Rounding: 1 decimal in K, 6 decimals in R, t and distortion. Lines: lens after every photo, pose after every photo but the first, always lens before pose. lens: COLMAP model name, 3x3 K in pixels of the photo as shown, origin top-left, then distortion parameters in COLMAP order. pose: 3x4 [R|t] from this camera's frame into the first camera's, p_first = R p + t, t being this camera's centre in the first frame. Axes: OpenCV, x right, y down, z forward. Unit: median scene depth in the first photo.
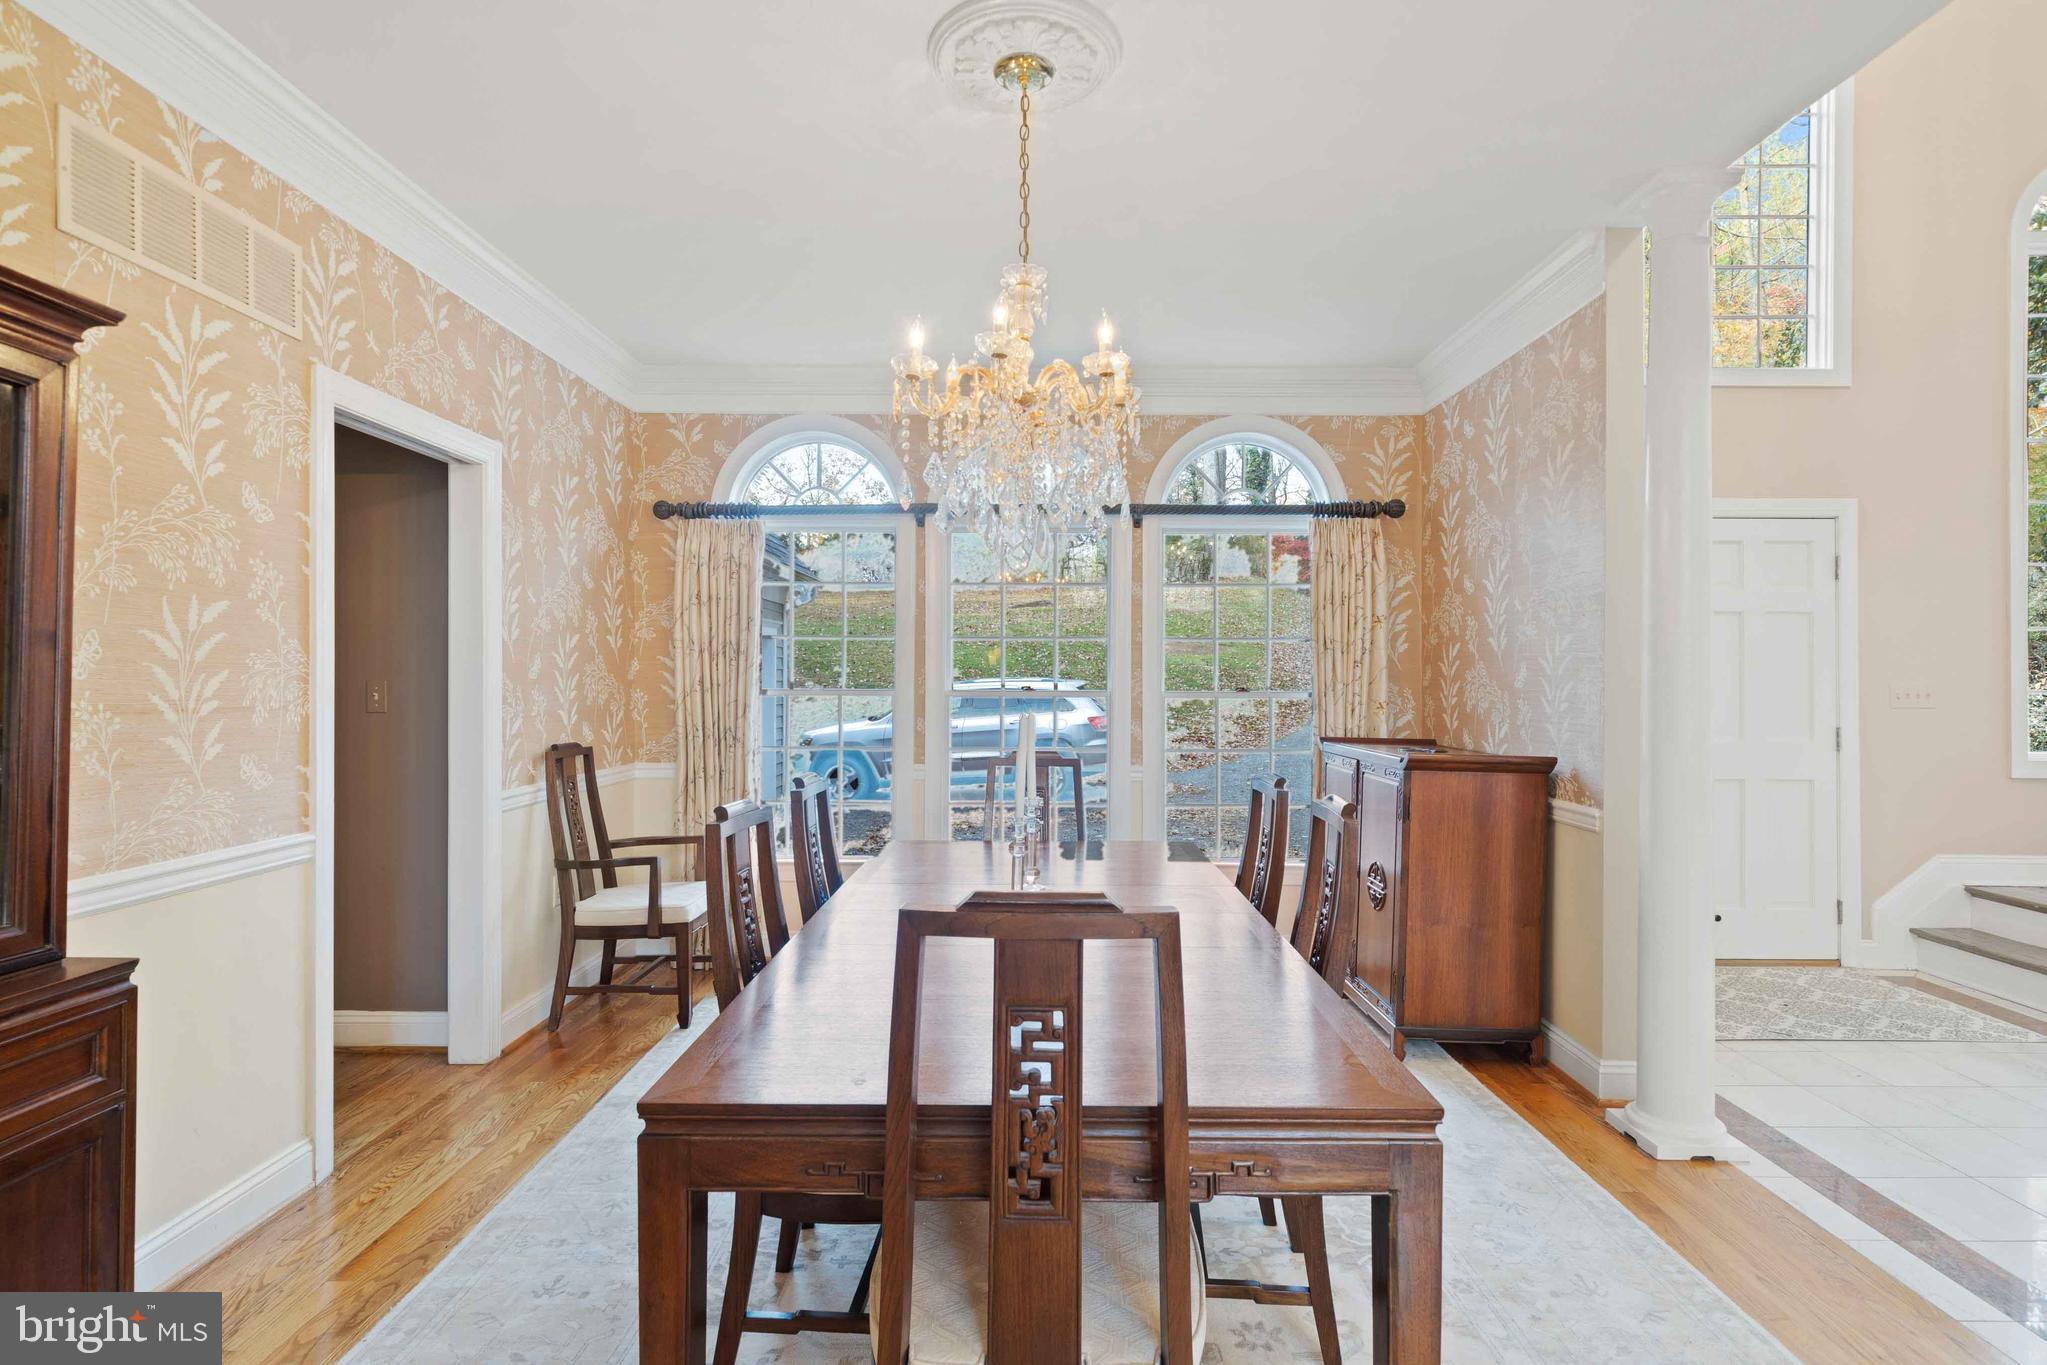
lens RADIAL K [[1016.1, 0, 1016.4], [0, 1016.1, 682.1], [0, 0, 1]] dist [-0.001724, -0.000154]
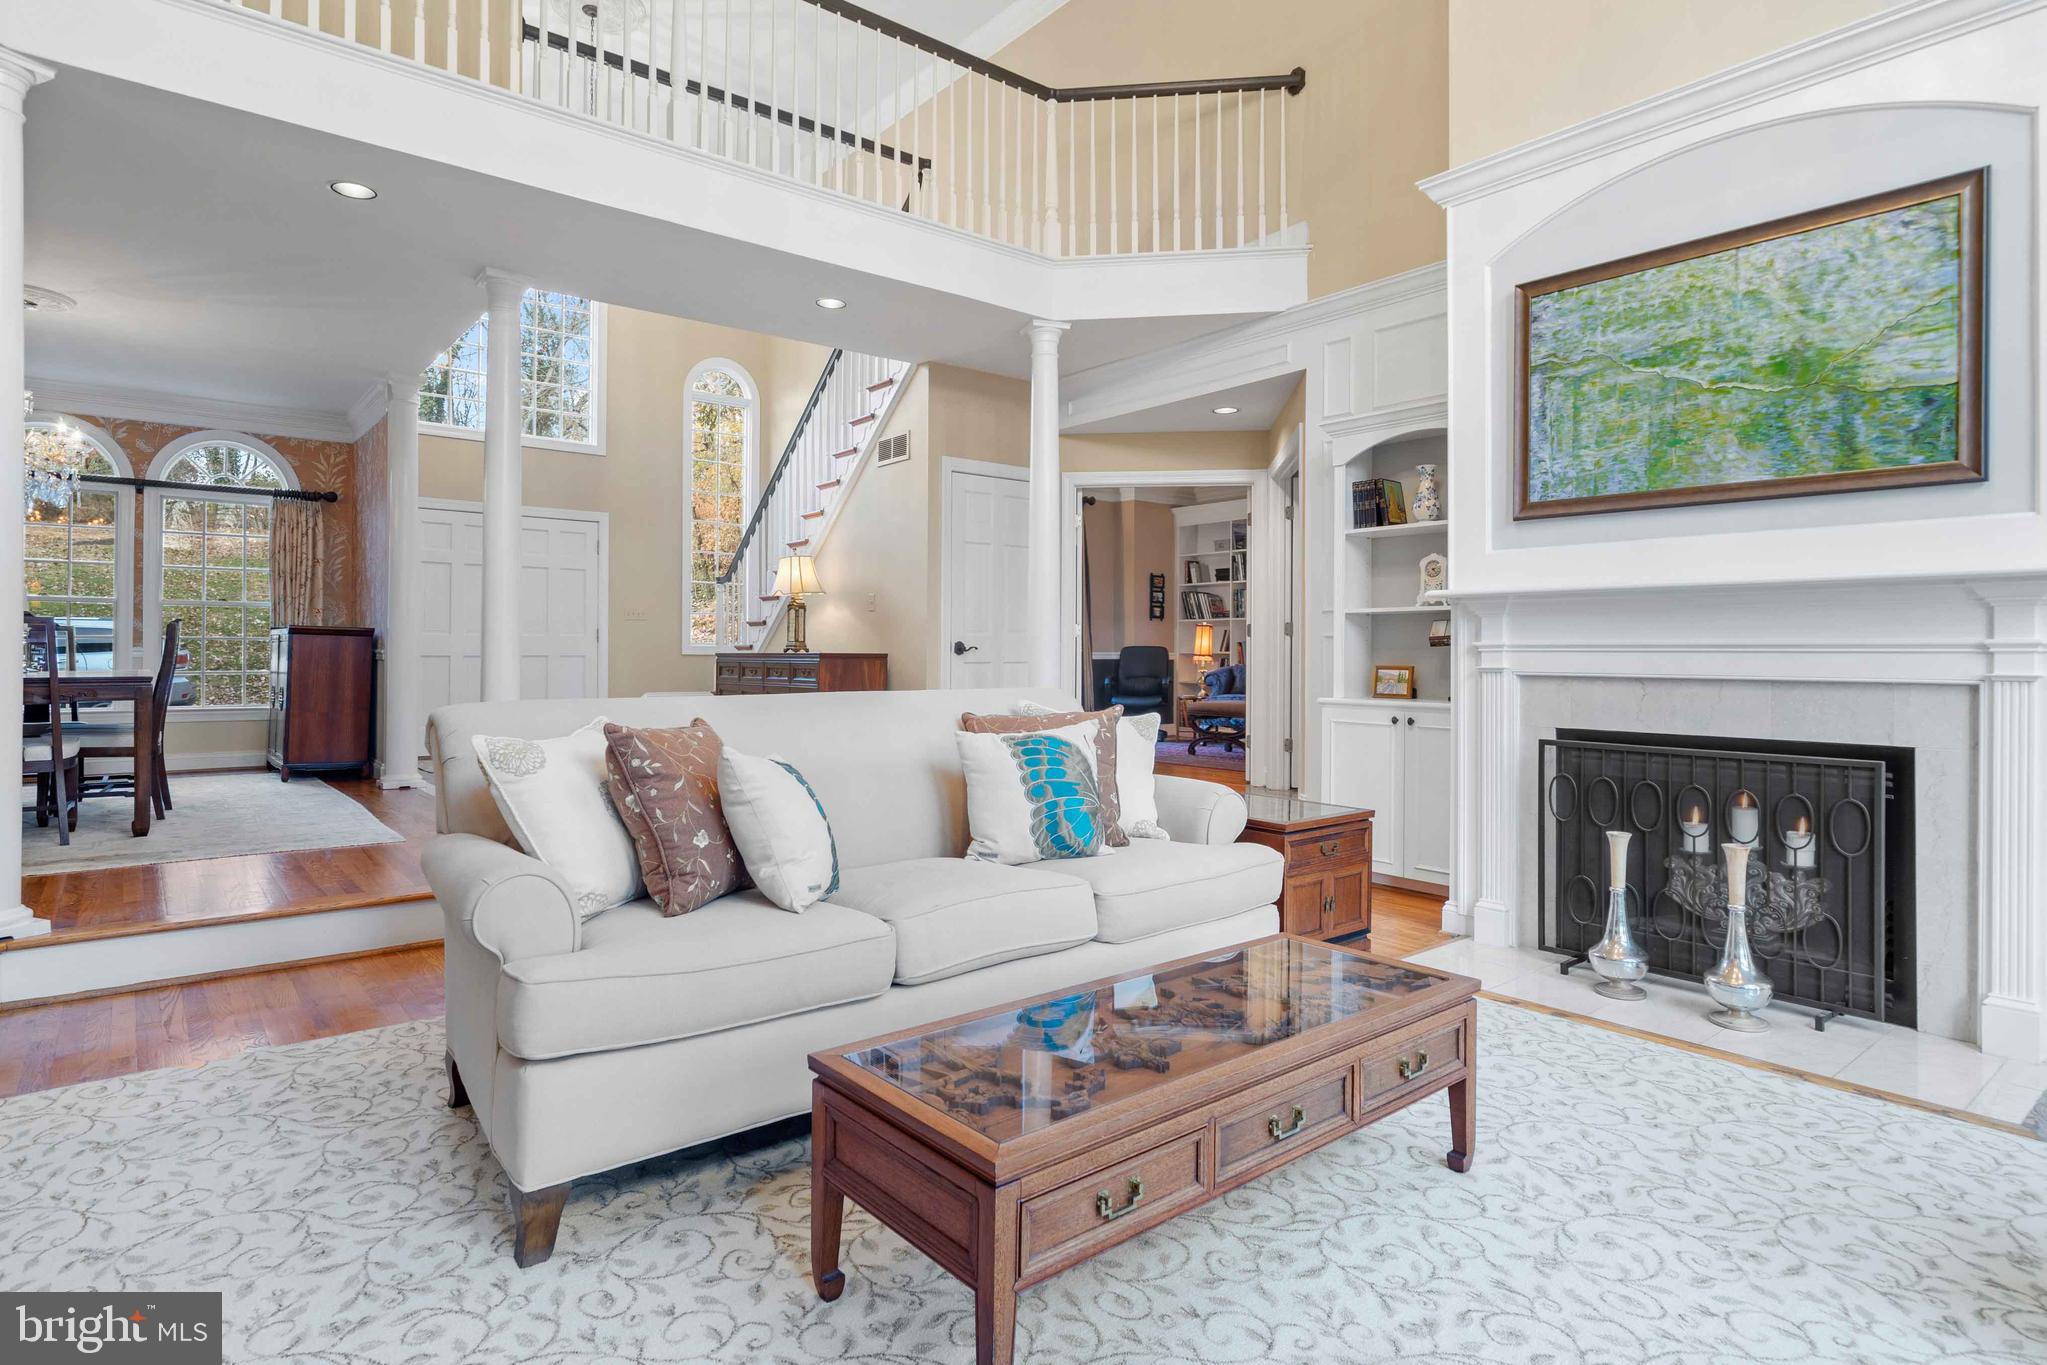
lens RADIAL K [[1096.4, 0, 1032.8], [0, 1096.4, 645.6], [0, 0, 1]] dist [-0.002451, 0.001549]
pose [[0.758458, 0.002351, 0.651717, 0.064900], [-0.000949, 0.999996, -0.002502, 0.082593], [-0.651721, 0.001279, 0.758458, -1.162318]]
